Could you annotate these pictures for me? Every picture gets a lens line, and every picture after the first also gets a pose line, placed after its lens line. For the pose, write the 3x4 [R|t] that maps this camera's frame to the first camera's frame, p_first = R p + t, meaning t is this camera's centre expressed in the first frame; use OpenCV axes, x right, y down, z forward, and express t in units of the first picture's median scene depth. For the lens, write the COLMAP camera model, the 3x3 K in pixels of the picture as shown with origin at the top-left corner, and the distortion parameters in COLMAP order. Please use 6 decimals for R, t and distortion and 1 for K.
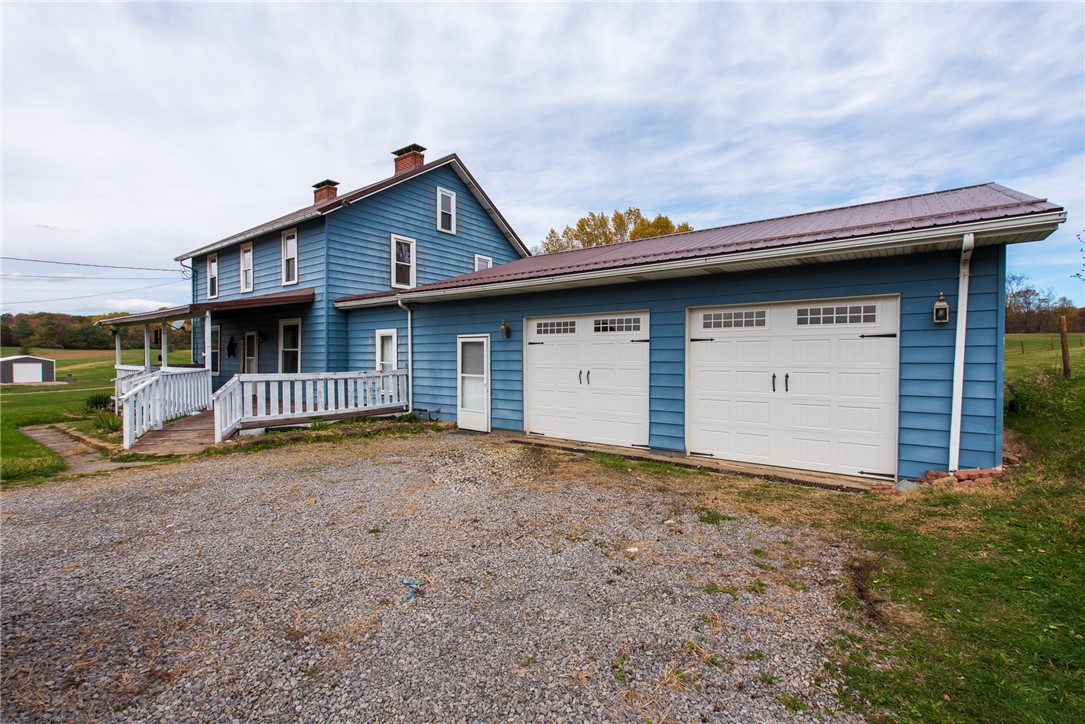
lens RADIAL K [[476.3, 0, 542.8], [0, 476.3, 363.6], [0, 0, 1]] dist [0.002984, 0.000092]
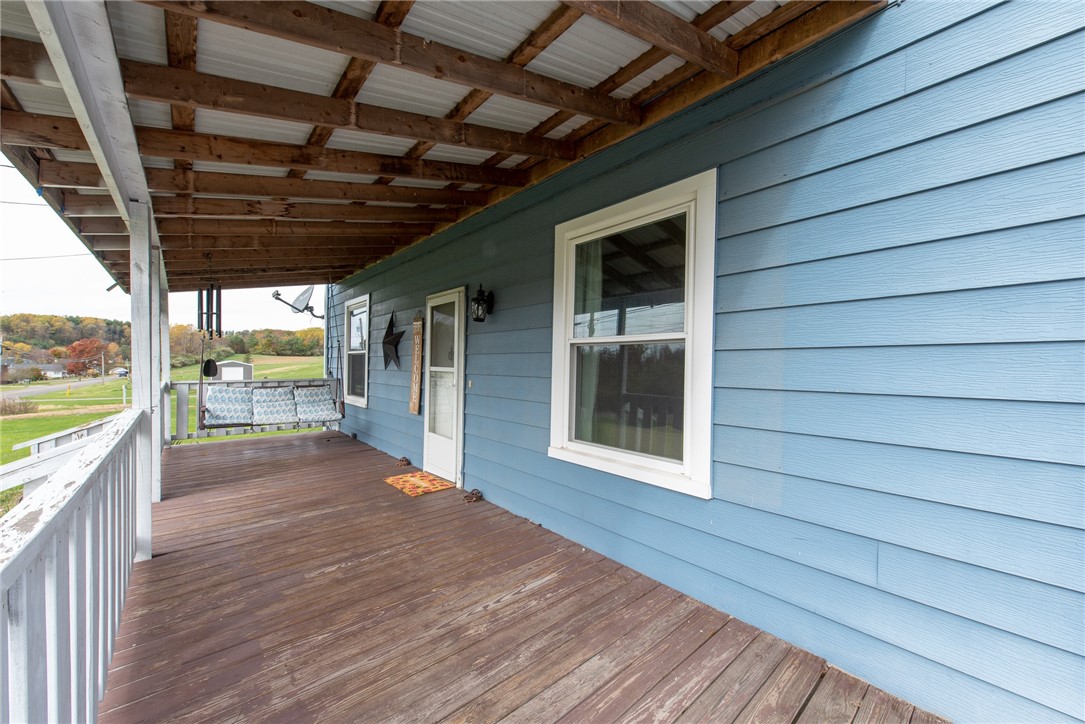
lens RADIAL K [[421.4, 0, 543.0], [0, 421.4, 366.0], [0, 0, 1]] dist [-0.006400, -0.000336]
pose [[0.973609, 0.008175, -0.228076, -0.439230], [-0.010180, 0.999919, -0.007618, -0.012032], [0.227995, 0.009739, 0.973614, 0.671038]]
